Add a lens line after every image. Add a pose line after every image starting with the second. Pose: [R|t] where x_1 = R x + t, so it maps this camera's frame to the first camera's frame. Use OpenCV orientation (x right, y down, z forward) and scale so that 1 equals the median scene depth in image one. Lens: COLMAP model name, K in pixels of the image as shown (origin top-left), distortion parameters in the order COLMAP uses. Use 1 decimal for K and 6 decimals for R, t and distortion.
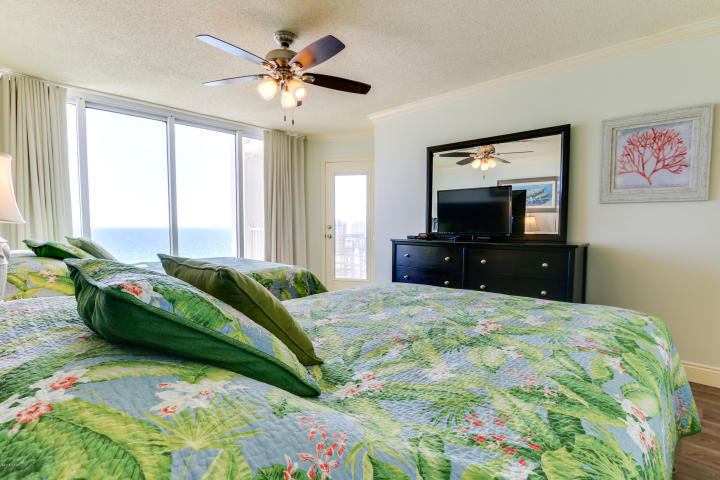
lens RADIAL K [[354.4, 0, 360.5], [0, 354.4, 245.0], [0, 0, 1]] dist [-0.014330, -0.000102]
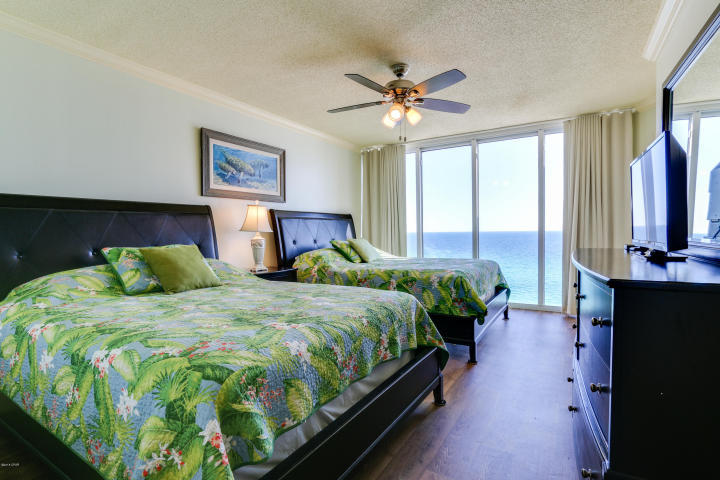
lens RADIAL K [[351.7, 0, 358.3], [0, 351.7, 242.1], [0, 0, 1]] dist [-0.012969, 0.000157]
pose [[0.216937, 0.019214, -0.975996, 0.611072], [-0.041676, 0.999077, 0.010405, -0.016848], [0.975296, 0.038418, 0.217538, 0.427276]]
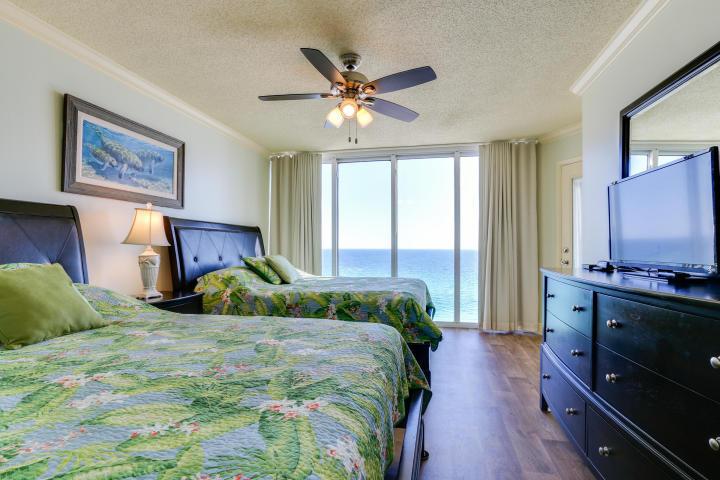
lens RADIAL K [[354.4, 0, 360.5], [0, 354.4, 245.0], [0, 0, 1]] dist [-0.014330, -0.000102]
pose [[0.530796, -0.010908, -0.847429, 0.444795], [-0.048187, 0.997911, -0.043027, -0.013655], [0.846129, 0.063674, 0.529162, 0.350670]]
